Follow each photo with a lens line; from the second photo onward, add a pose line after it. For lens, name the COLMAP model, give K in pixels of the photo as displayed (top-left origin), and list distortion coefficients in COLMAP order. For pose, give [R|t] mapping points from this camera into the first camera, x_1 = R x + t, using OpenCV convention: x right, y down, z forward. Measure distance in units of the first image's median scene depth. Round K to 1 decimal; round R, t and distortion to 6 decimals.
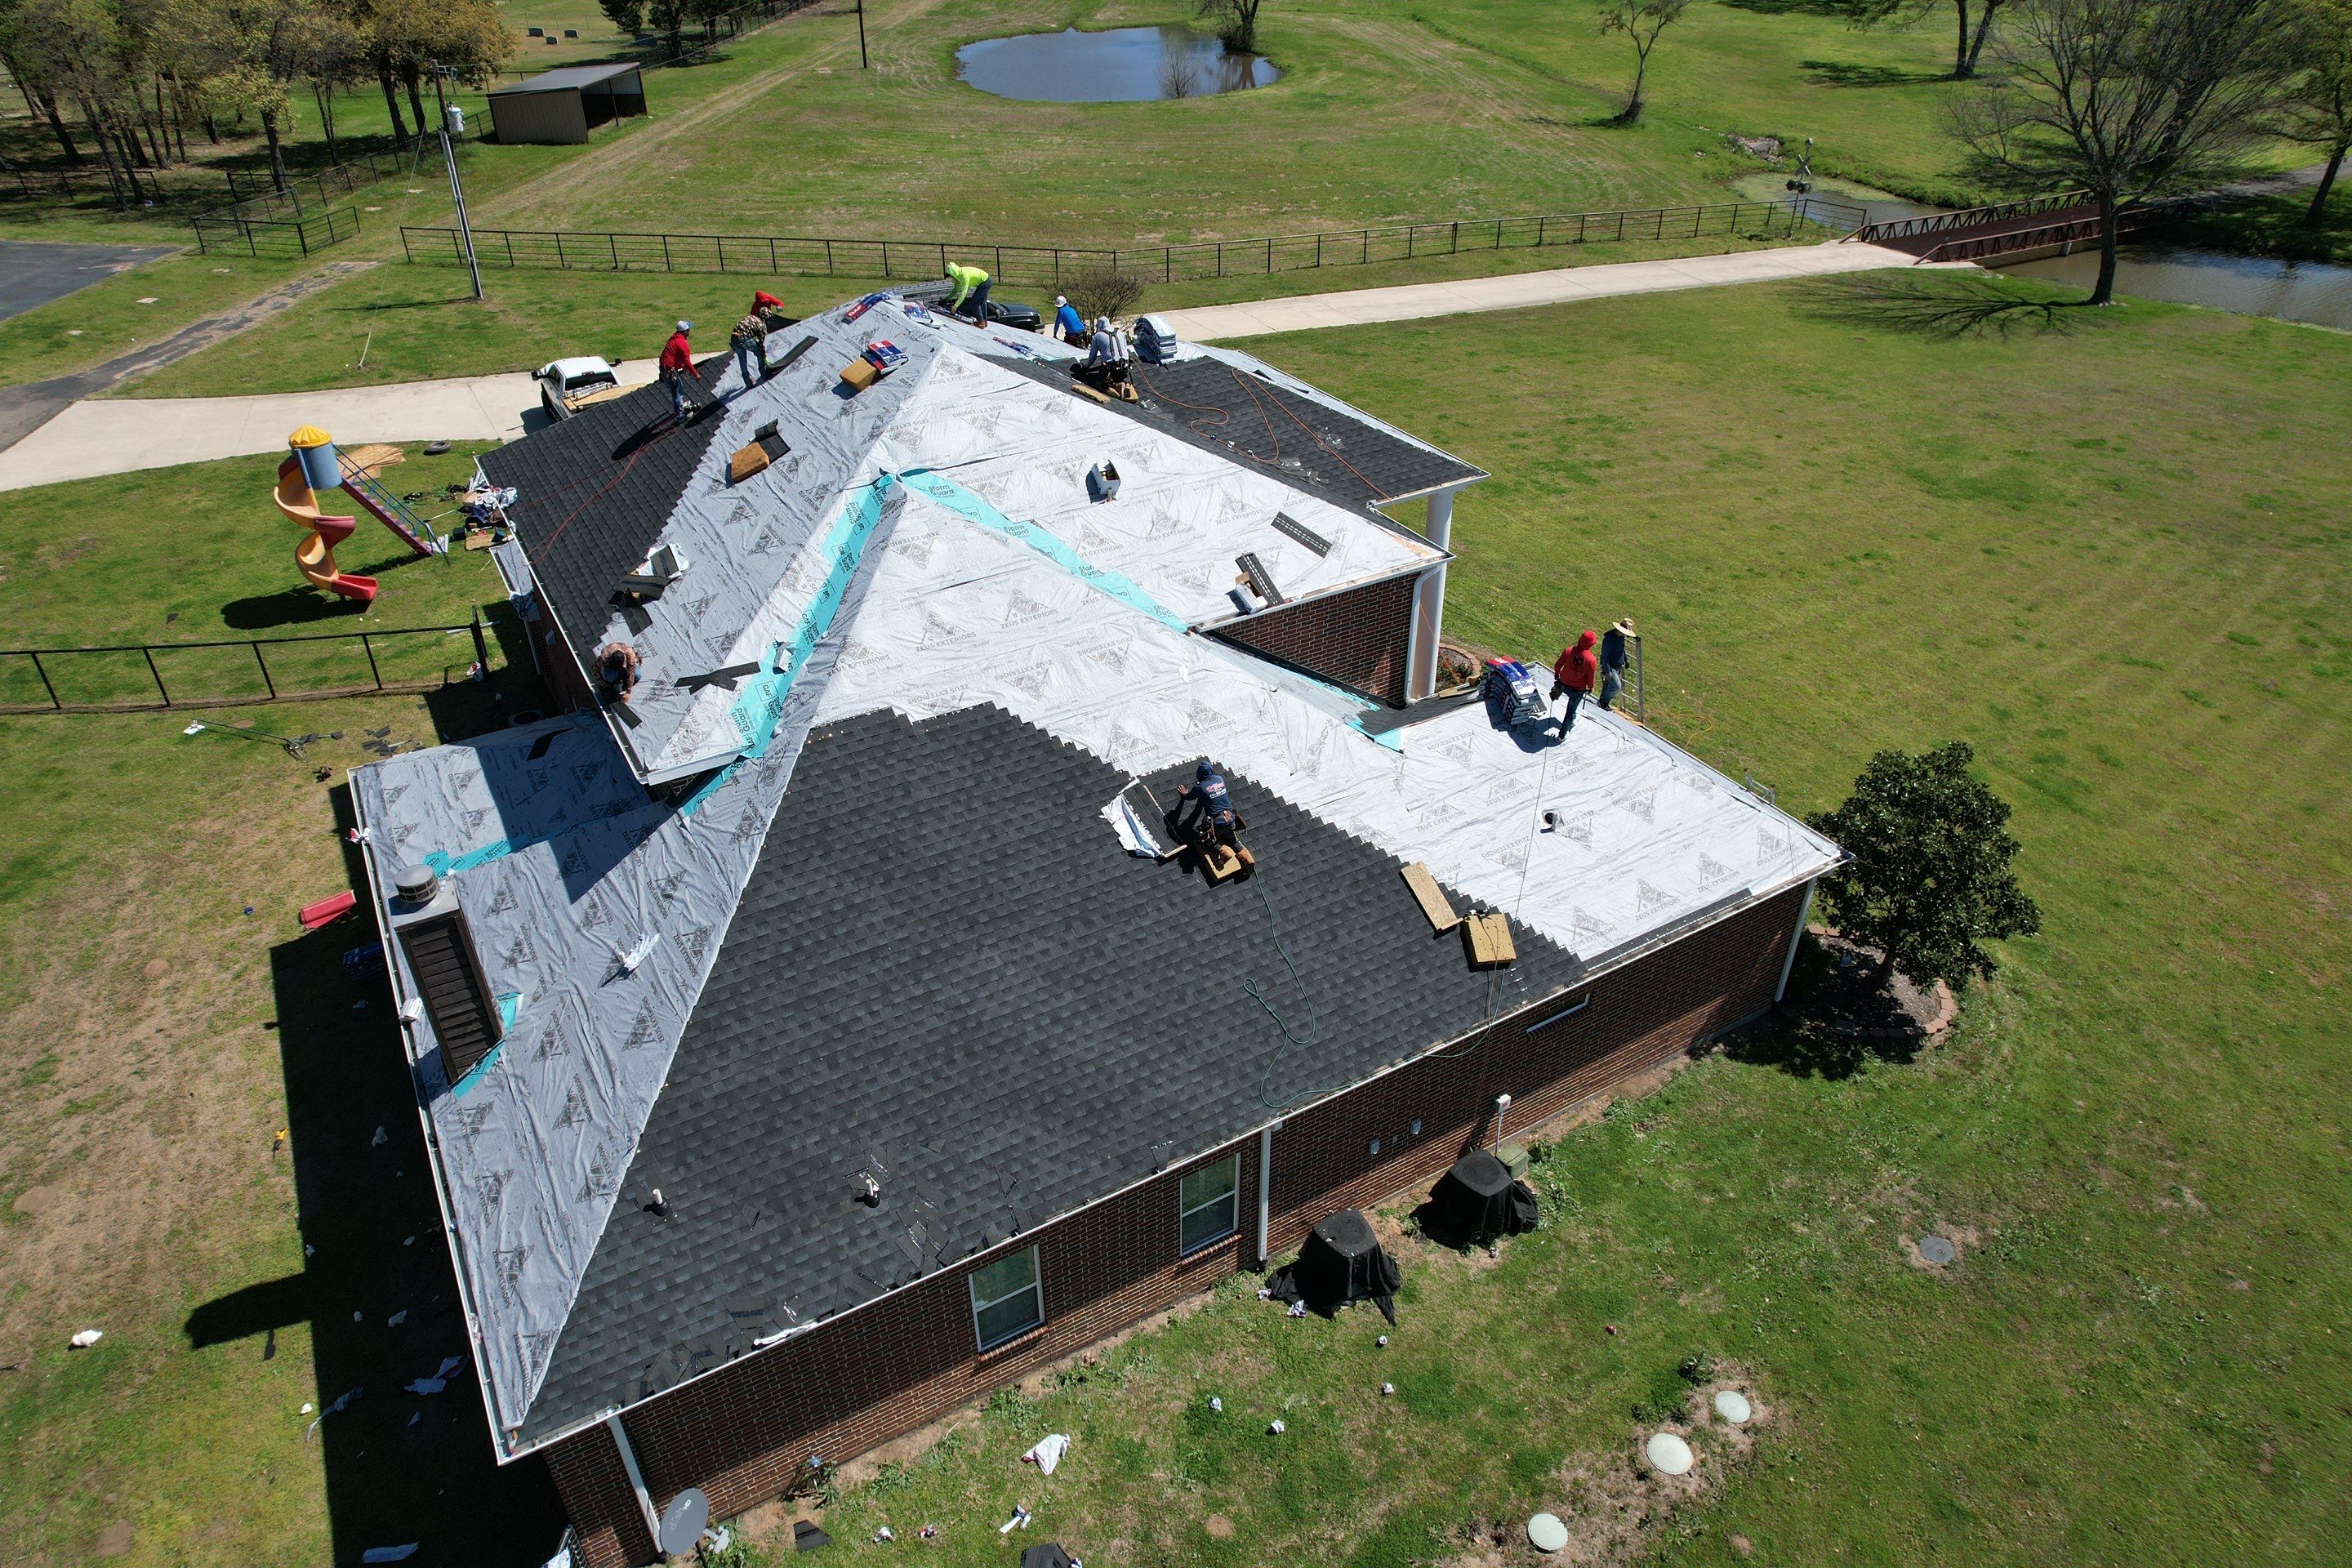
lens RADIAL K [[1502.9, 0, 1172.8], [0, 1502.9, 784.3], [0, 0, 1]] dist [-0.074632, 0.063160]
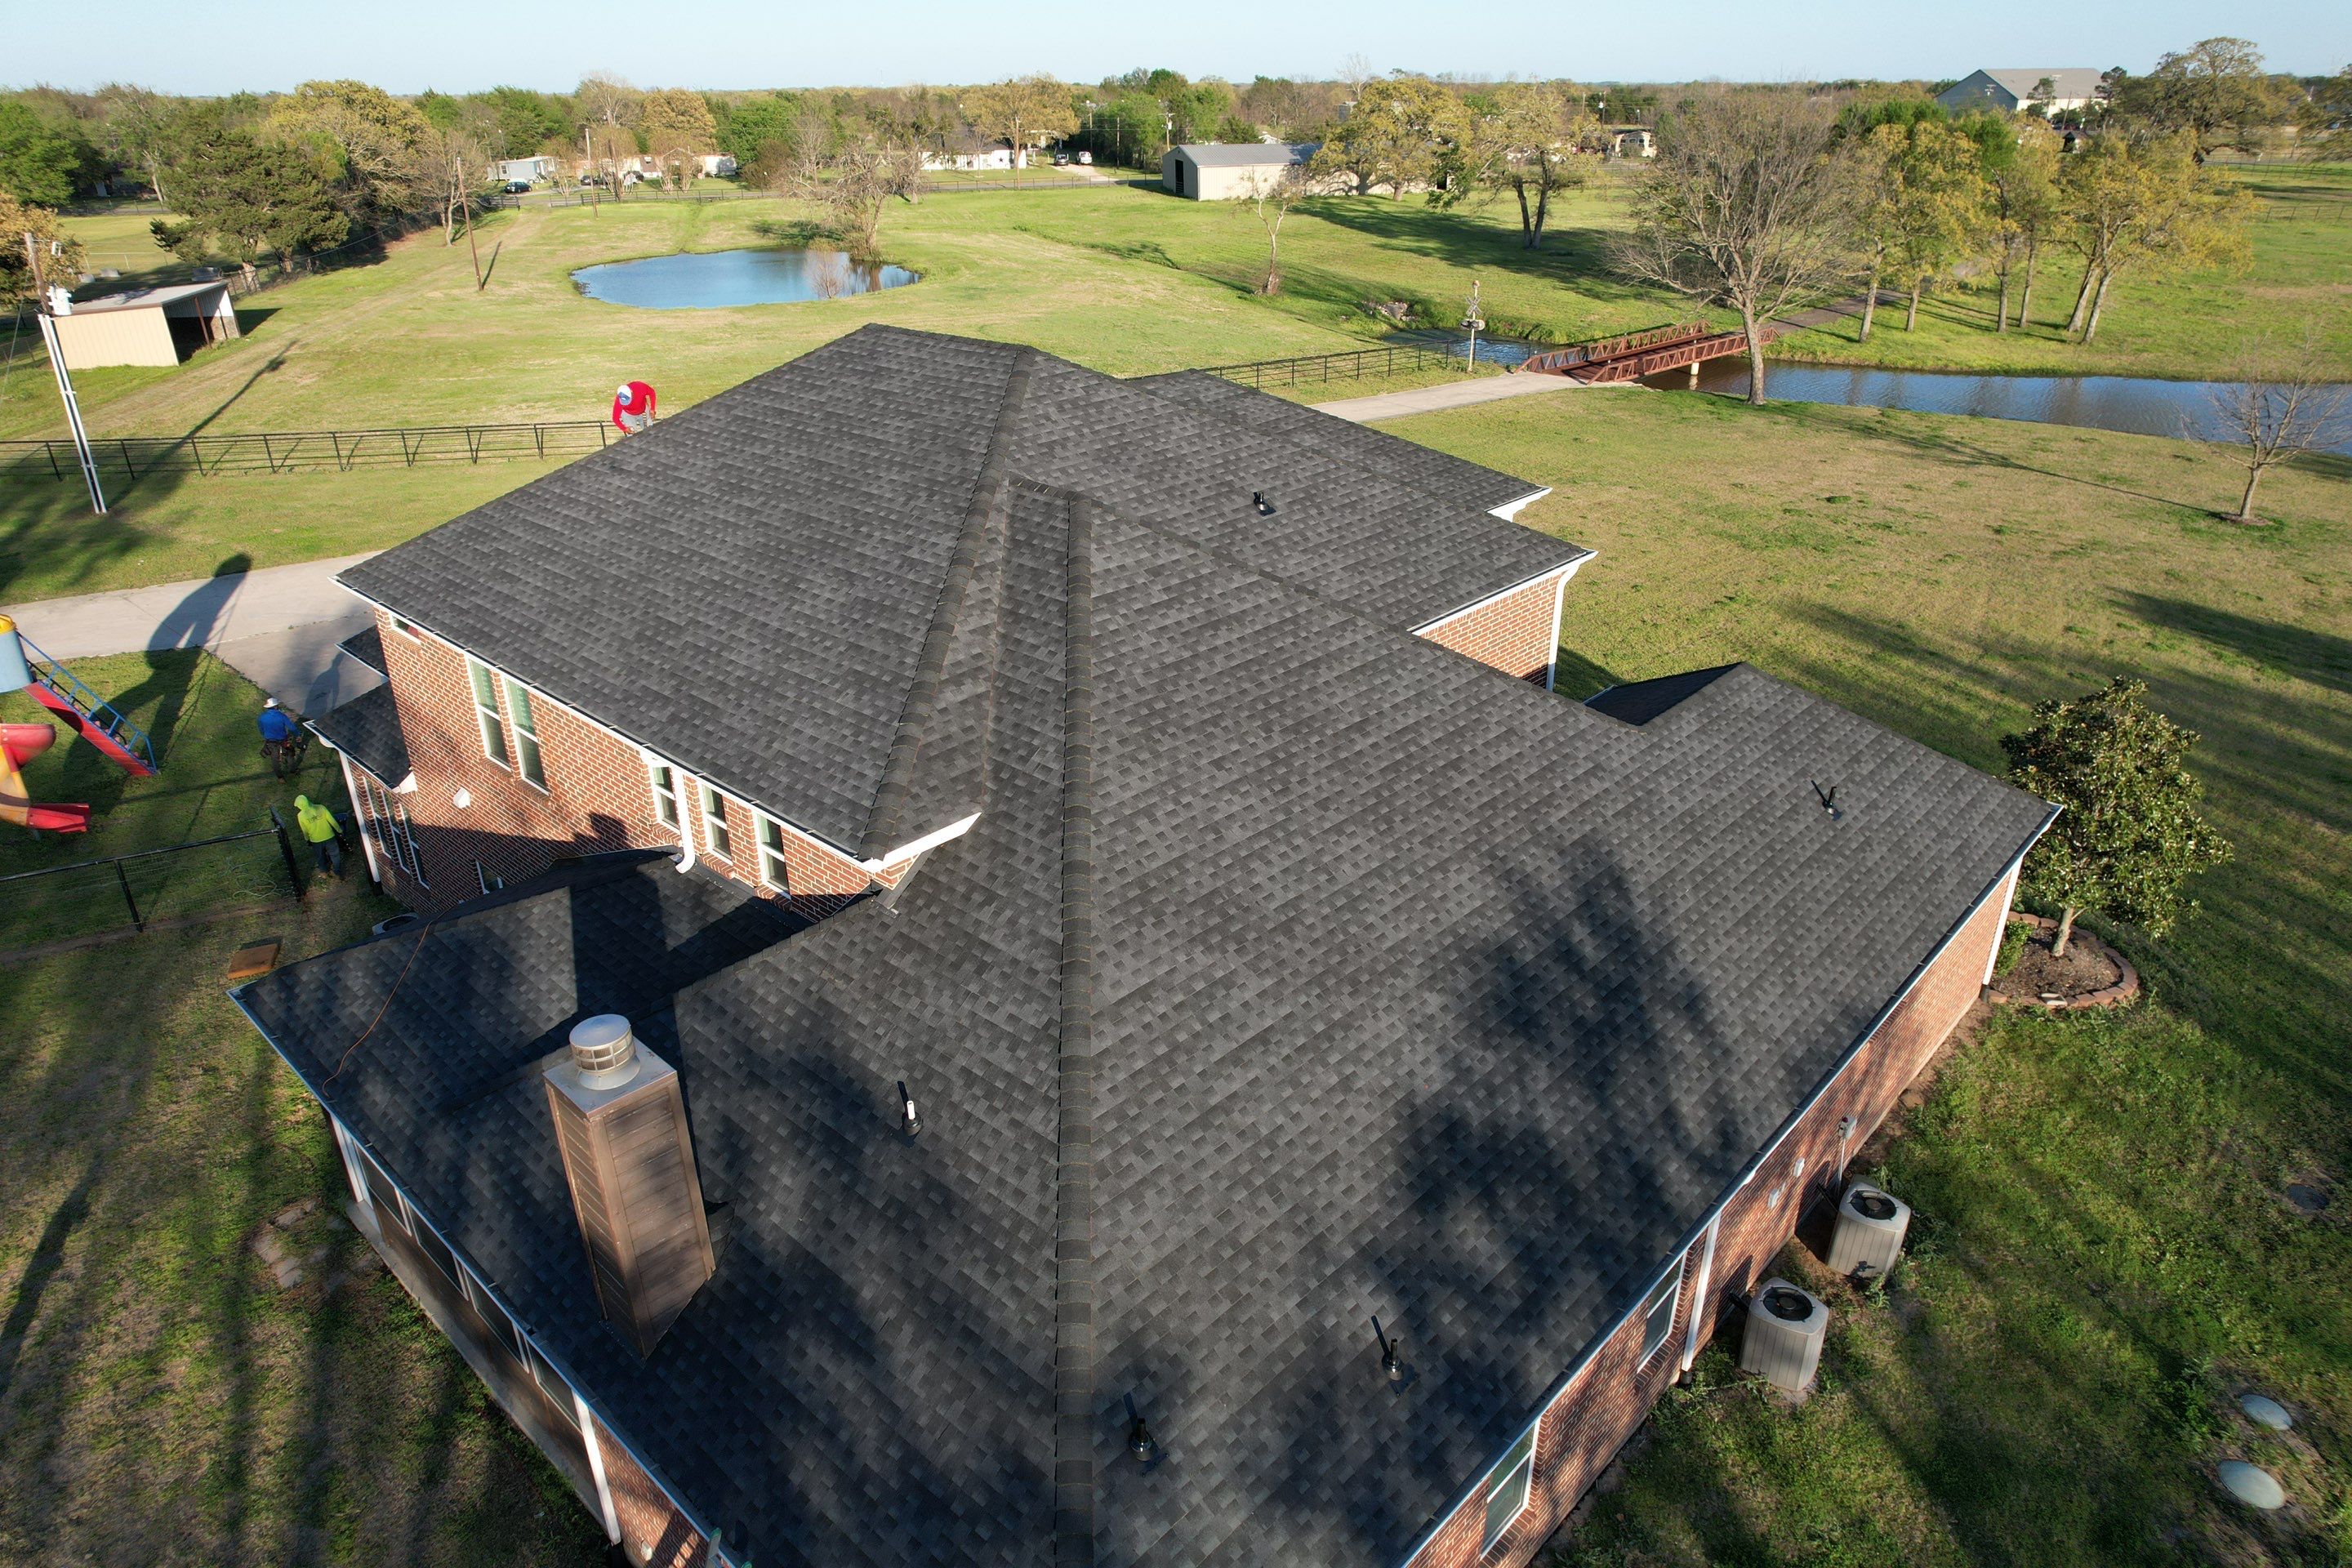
lens RADIAL K [[1502.9, 0, 1176.0], [0, 1502.9, 773.6], [0, 0, 1]] dist [-0.074632, 0.063160]
pose [[0.957876, -0.124809, 0.258643, -0.369670], [0.162339, 0.978245, -0.129160, 0.065891], [-0.236896, 0.165707, 0.957299, 0.258824]]
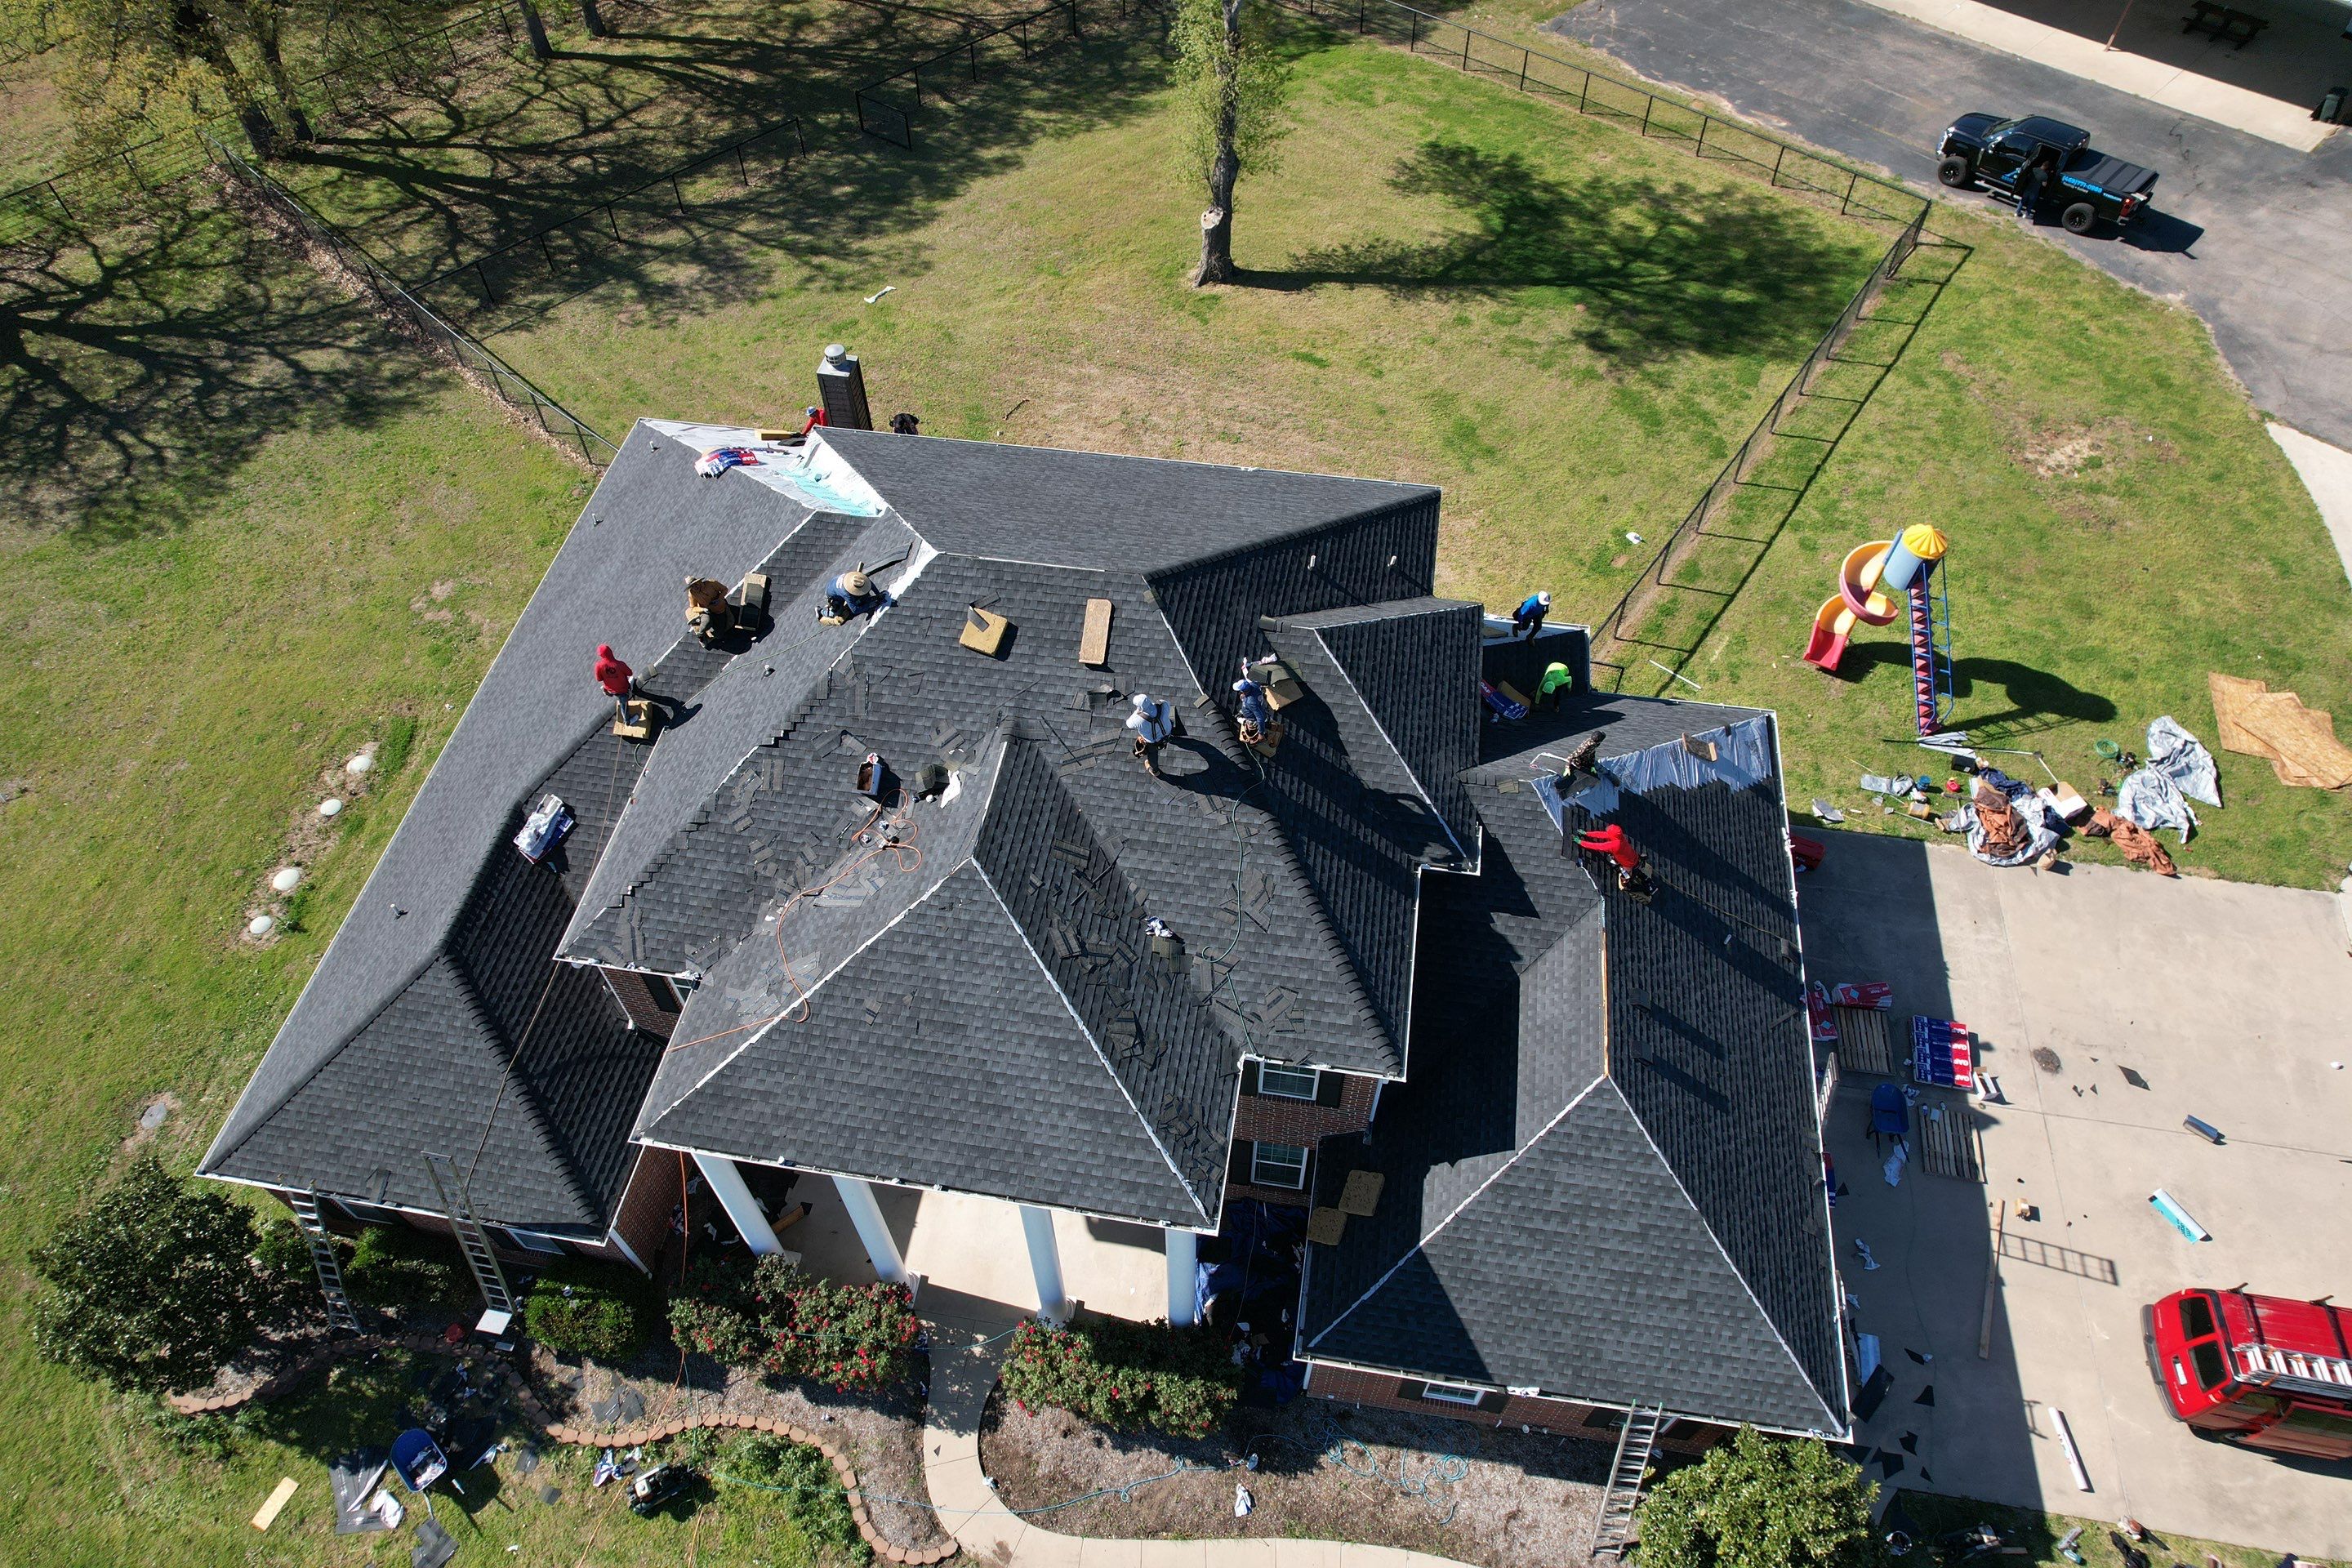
lens RADIAL K [[1502.9, 0, 1174.8], [0, 1502.9, 785.6], [0, 0, 1]] dist [-0.074632, 0.063160]
pose [[-0.635610, 0.617350, -0.463550, 0.372865], [-0.417148, 0.230601, 0.879096, -1.431055], [0.649606, 0.752132, 0.110954, 1.285710]]
